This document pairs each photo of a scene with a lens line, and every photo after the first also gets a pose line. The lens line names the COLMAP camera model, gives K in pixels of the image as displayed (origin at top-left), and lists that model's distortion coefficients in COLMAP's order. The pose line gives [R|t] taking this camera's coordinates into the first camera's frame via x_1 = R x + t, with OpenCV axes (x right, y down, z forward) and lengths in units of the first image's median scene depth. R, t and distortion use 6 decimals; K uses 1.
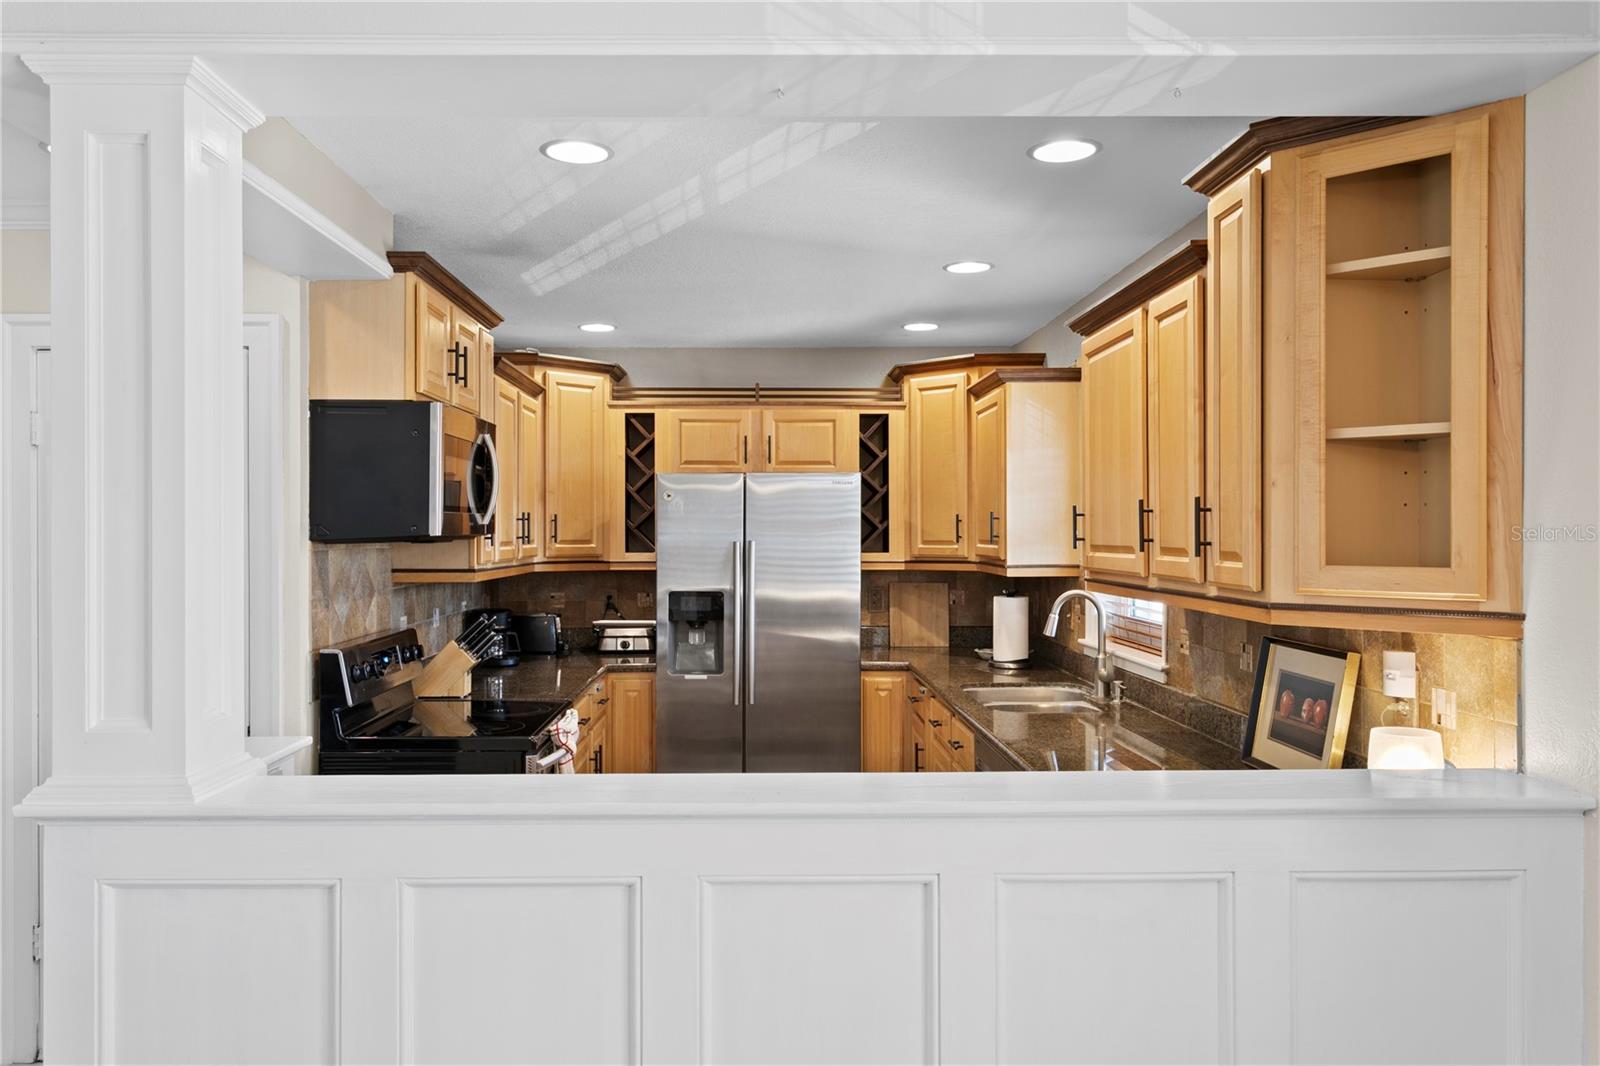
lens RADIAL K [[1153.1, 0, 775.2], [0, 1153.1, 530.1], [0, 0, 1]] dist [0.007486, 0.000344]
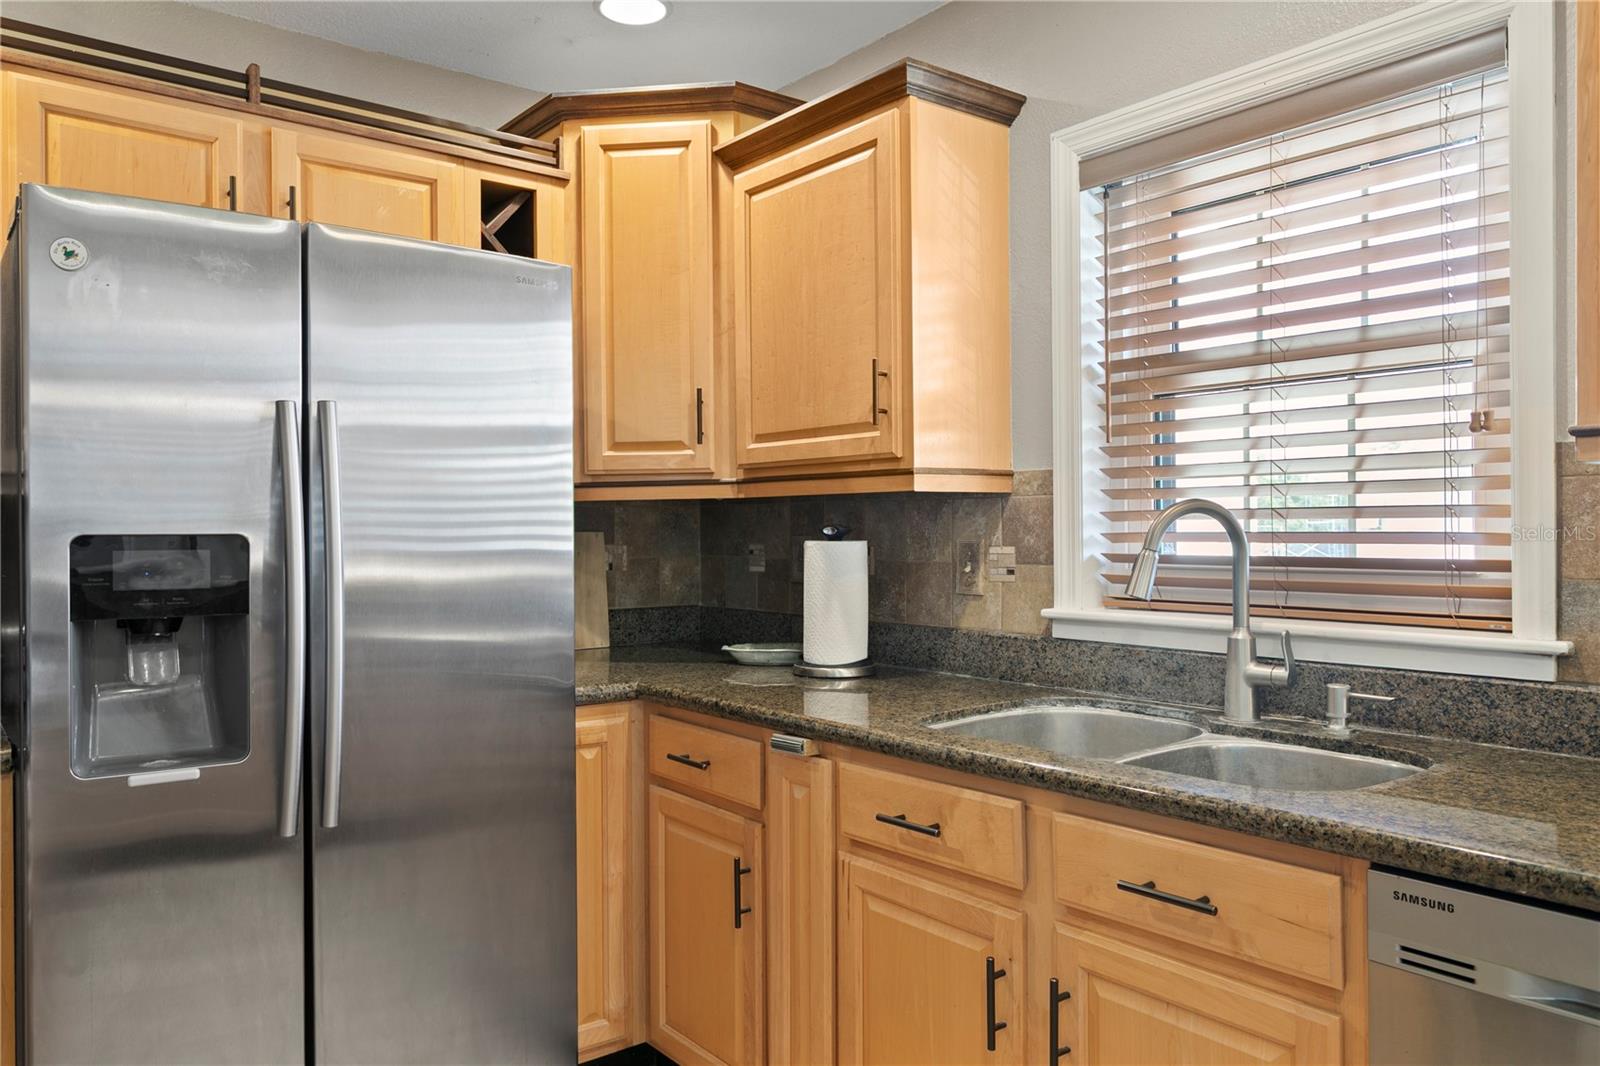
lens RADIAL K [[1115.1, 0, 770.5], [0, 1115.1, 530.9], [0, 0, 1]] dist [0.000947, 0.003477]
pose [[0.800023, -0.006506, 0.599934, -0.122829], [0.006461, 0.999977, 0.002228, 0.051321], [-0.599934, 0.002094, 0.800047, 0.603485]]
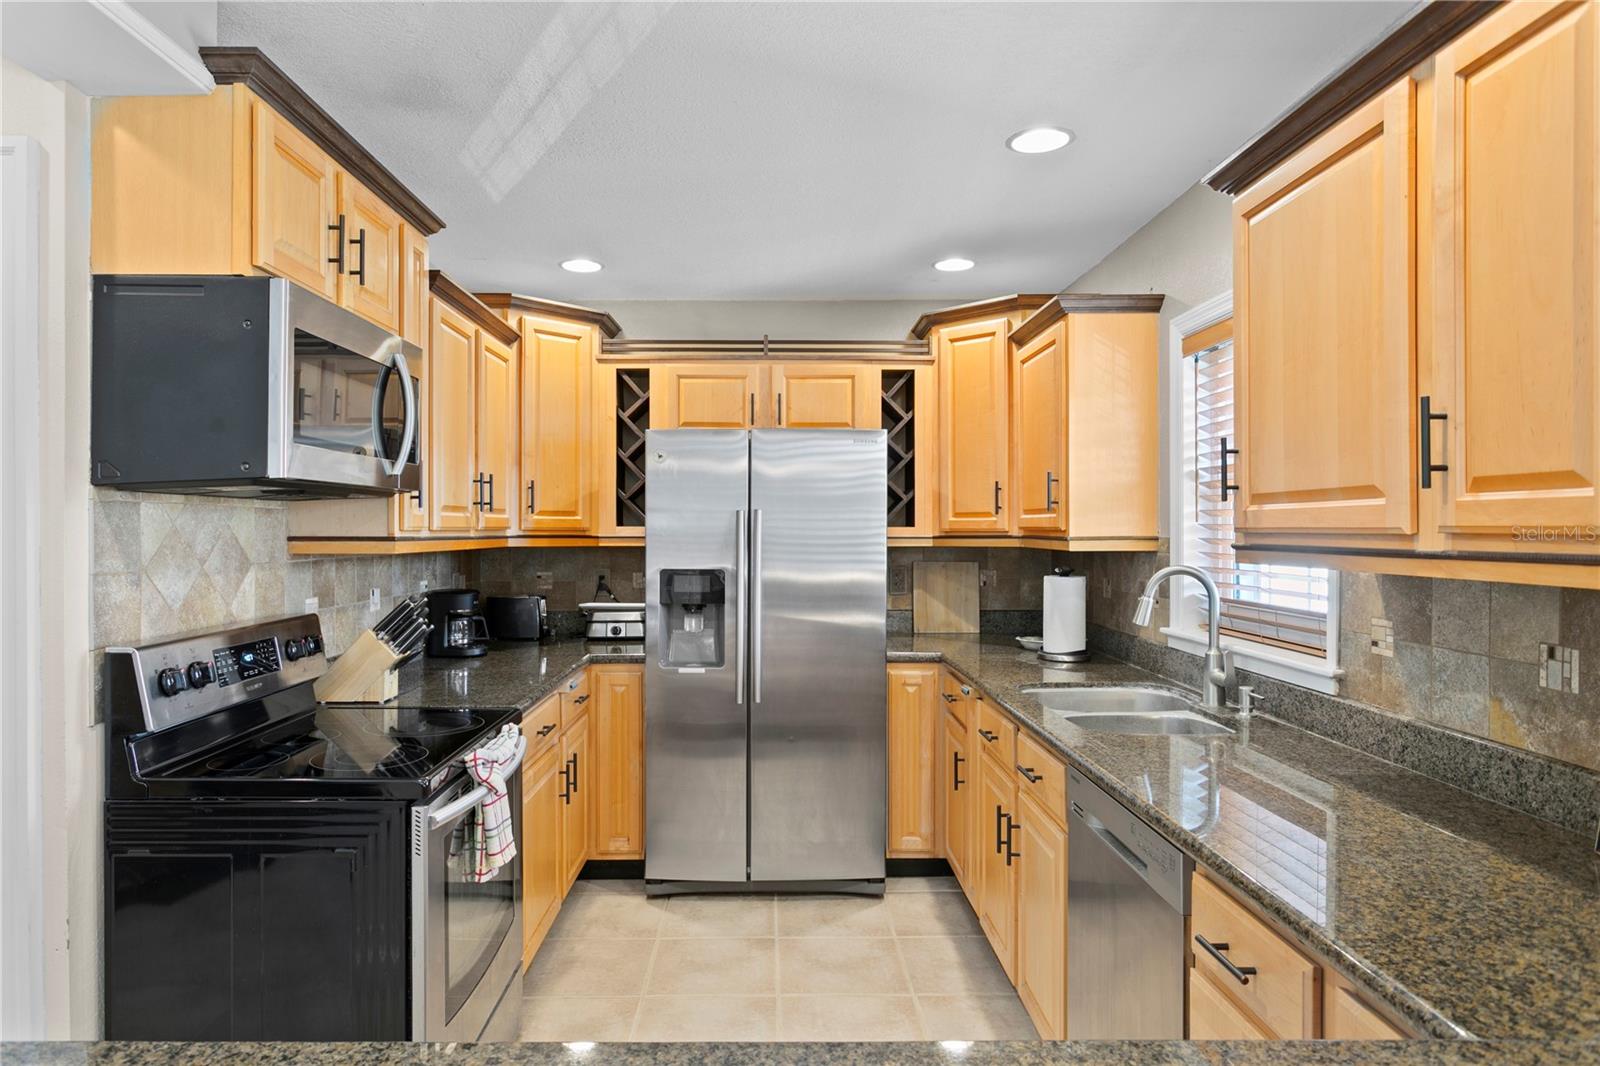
lens RADIAL K [[945.2, 0, 774.5], [0, 945.2, 531.2], [0, 0, 1]] dist [-0.003125, 0.004898]
pose [[0.999922, 0.001324, -0.012421, 0.000303], [-0.001279, 0.999993, 0.003643, 0.022180], [0.012425, -0.003627, 0.999916, 0.301687]]
